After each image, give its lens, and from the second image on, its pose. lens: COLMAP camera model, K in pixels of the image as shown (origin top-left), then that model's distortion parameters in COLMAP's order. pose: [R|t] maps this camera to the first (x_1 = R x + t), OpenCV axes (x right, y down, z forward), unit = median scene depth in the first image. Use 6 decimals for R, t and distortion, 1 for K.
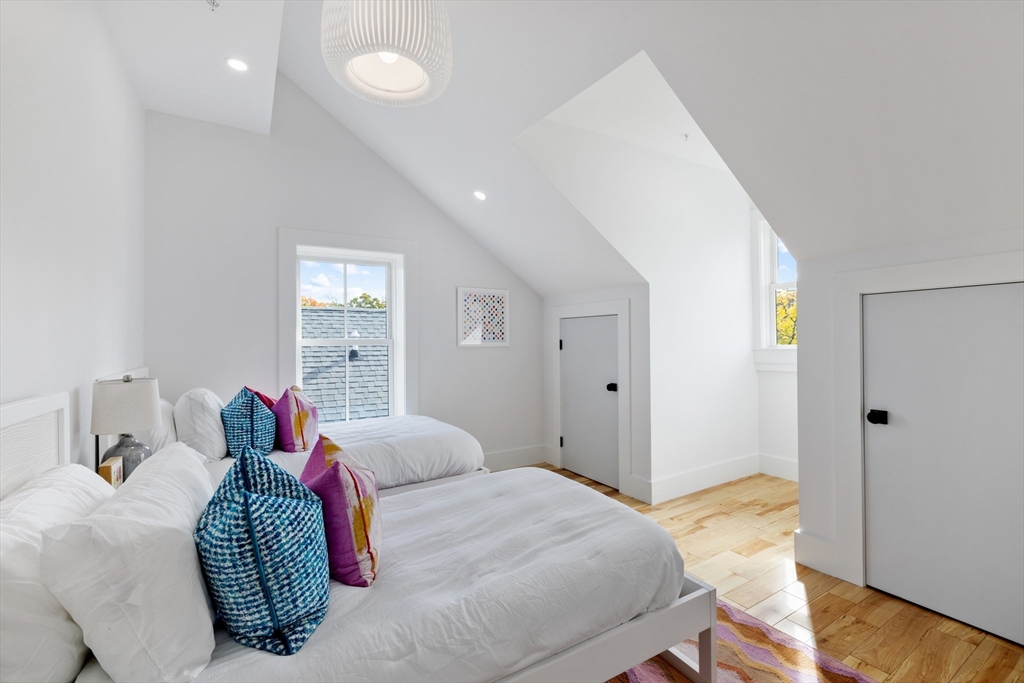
lens RADIAL K [[439.8, 0, 511.6], [0, 439.8, 341.2], [0, 0, 1]] dist [0.008159, 0.000697]
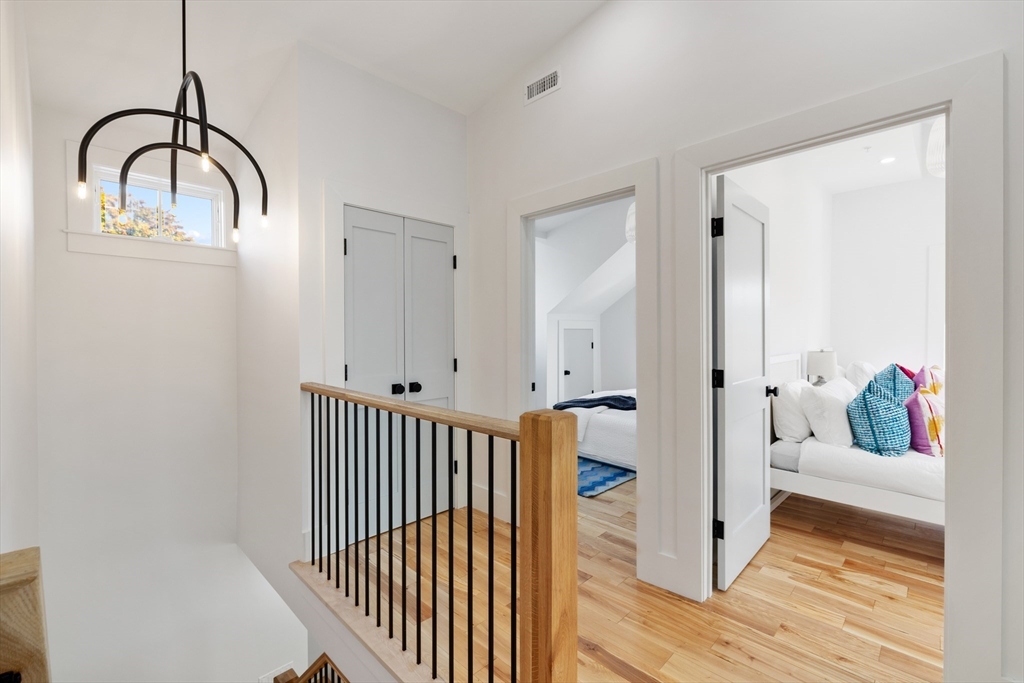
lens RADIAL K [[439.8, 0, 510.6], [0, 439.8, 335.8], [0, 0, 1]] dist [0.008159, 0.000697]
pose [[0.245553, 0.014858, -0.969269, 1.112375], [0.001505, 0.999875, 0.015708, -0.027378], [0.969382, -0.005316, 0.245500, -1.316617]]
